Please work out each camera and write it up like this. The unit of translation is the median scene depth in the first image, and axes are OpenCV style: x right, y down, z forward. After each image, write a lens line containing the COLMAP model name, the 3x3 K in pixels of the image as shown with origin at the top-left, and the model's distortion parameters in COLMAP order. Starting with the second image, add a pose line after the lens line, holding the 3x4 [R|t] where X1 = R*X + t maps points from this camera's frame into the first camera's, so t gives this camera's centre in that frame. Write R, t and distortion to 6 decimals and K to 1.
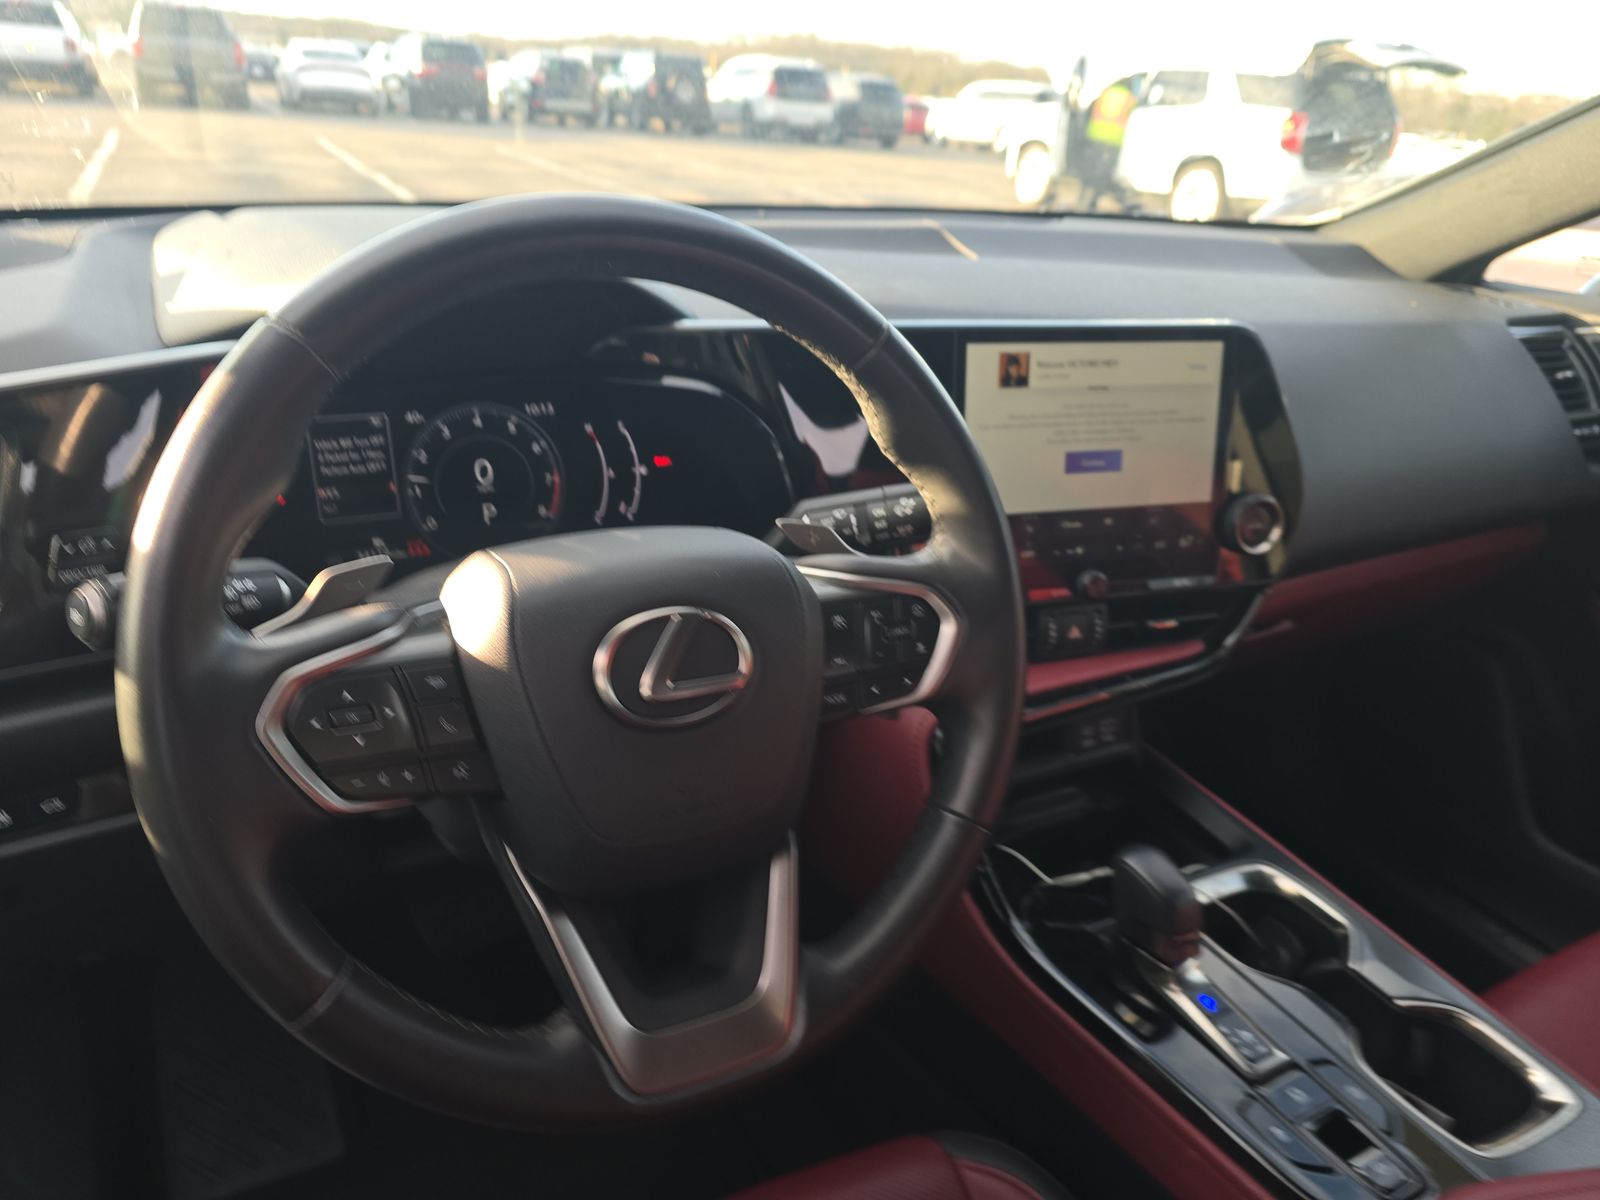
lens RADIAL K [[1159.8, 0, 800.0], [0, 1159.8, 600.0], [0, 0, 1]] dist [0.044419, -0.048051]
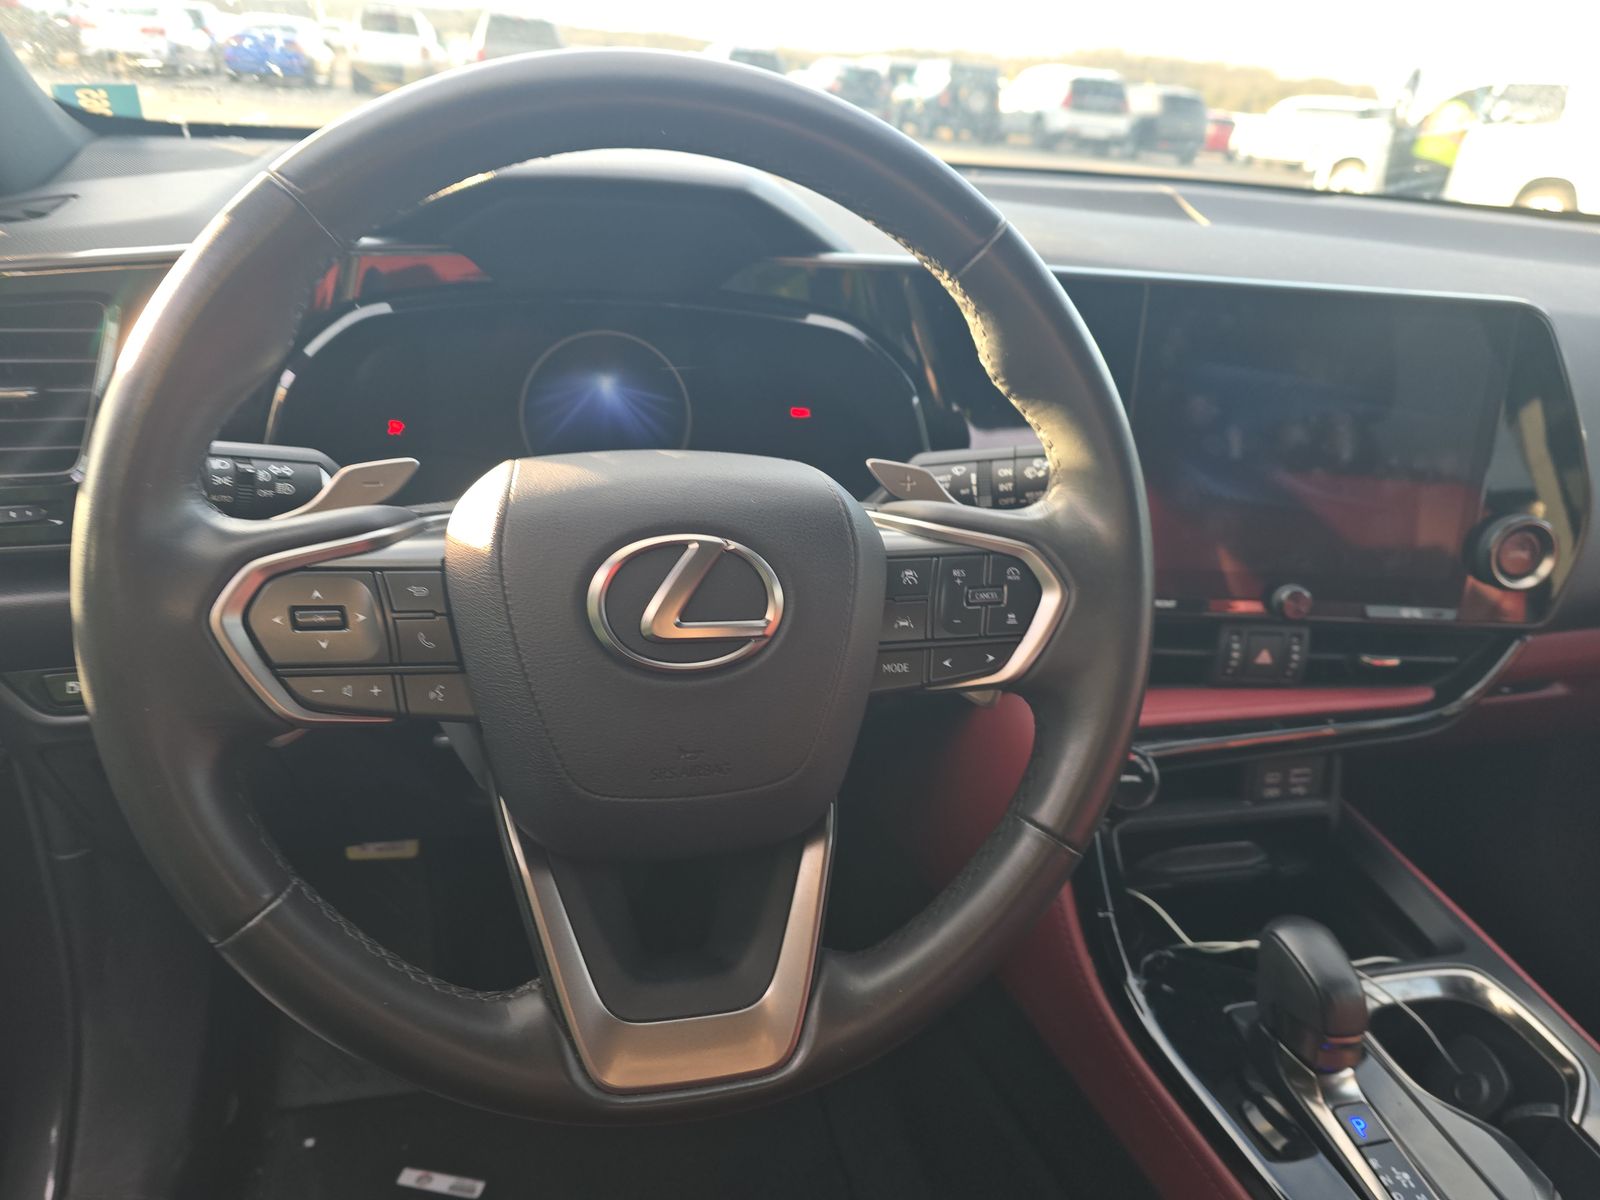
lens RADIAL K [[1159.8, 0, 800.0], [0, 1159.8, 600.0], [0, 0, 1]] dist [0.044419, -0.048051]
pose [[0.970757, 0.110451, -0.213148, 0.086225], [-0.114042, 0.993465, -0.004587, 0.029193], [0.211248, 0.028761, 0.977009, 0.105057]]
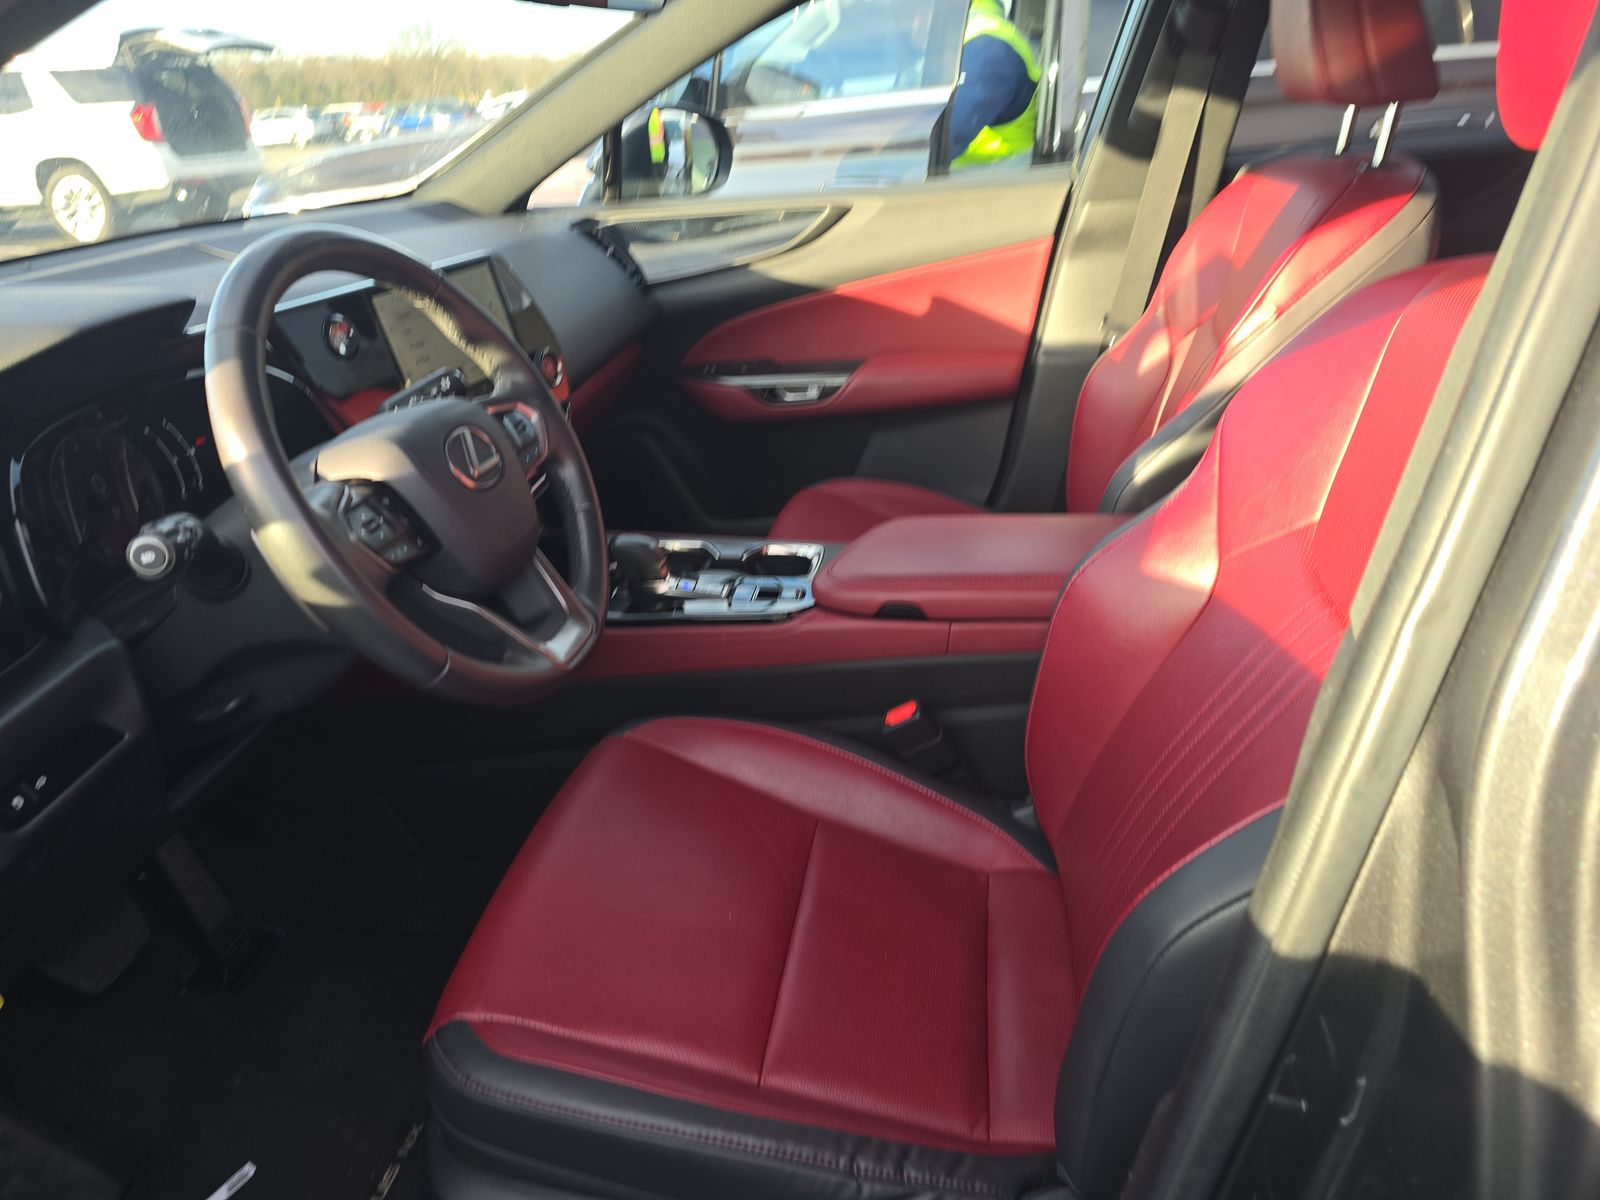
lens RADIAL K [[1159.8, 0, 800.0], [0, 1159.8, 600.0], [0, 0, 1]] dist [0.044419, -0.048051]
pose [[0.620281, -0.417799, 0.663848, -0.664713], [0.405360, 0.895302, 0.184710, 0.074086], [-0.671516, 0.154526, 0.724698, -0.410099]]
